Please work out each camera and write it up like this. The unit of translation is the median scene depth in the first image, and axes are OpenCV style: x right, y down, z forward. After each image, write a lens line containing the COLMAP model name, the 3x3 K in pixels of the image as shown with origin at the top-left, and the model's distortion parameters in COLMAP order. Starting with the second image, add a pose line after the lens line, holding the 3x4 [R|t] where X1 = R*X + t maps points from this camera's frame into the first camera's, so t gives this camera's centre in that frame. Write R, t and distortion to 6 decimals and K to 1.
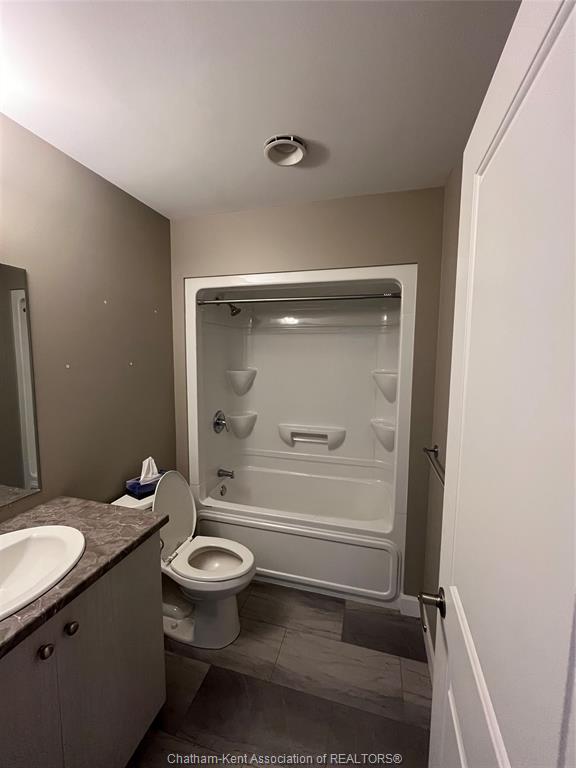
lens RADIAL K [[308.7, 0, 288.0], [0, 308.7, 383.2], [0, 0, 1]] dist [0.000835, -0.001032]
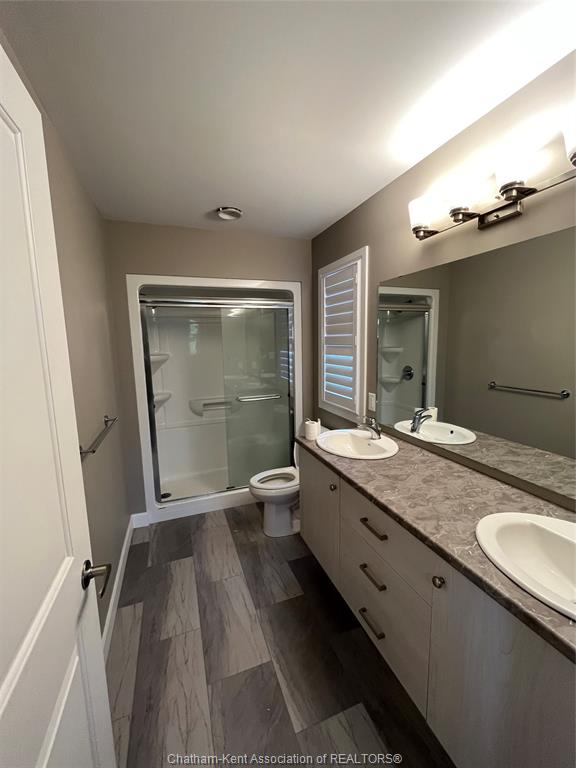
lens RADIAL K [[308.7, 0, 286.0], [0, 308.7, 381.9], [0, 0, 1]] dist [0.000835, -0.001032]
pose [[-0.815671, 0.075232, -0.573603, 0.241034], [-0.055326, 0.976819, 0.206792, -0.066023], [0.575864, 0.200410, -0.792601, 1.078290]]
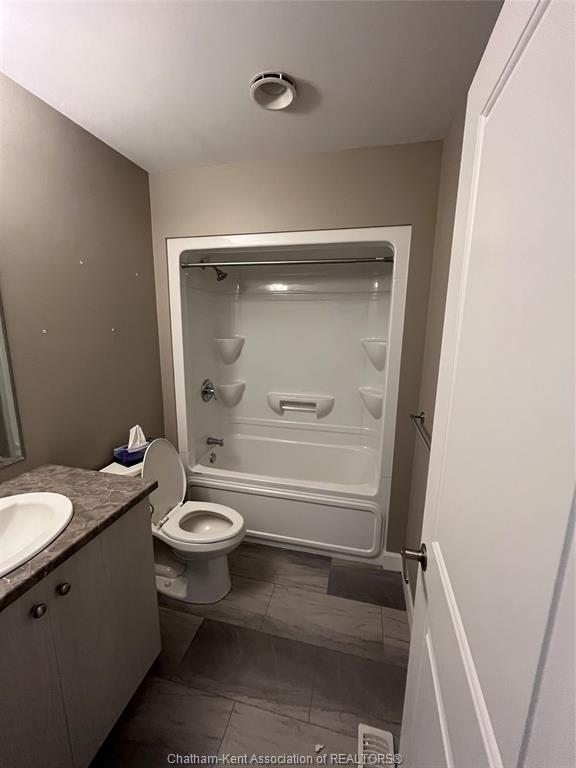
lens RADIAL K [[308.7, 0, 288.1], [0, 308.7, 382.9], [0, 0, 1]] dist [0.000835, -0.001032]
pose [[0.999368, -0.000541, 0.035532, 0.001896], [-0.002790, 0.995603, 0.093631, 0.012957], [-0.035427, -0.093671, 0.994973, 0.015452]]
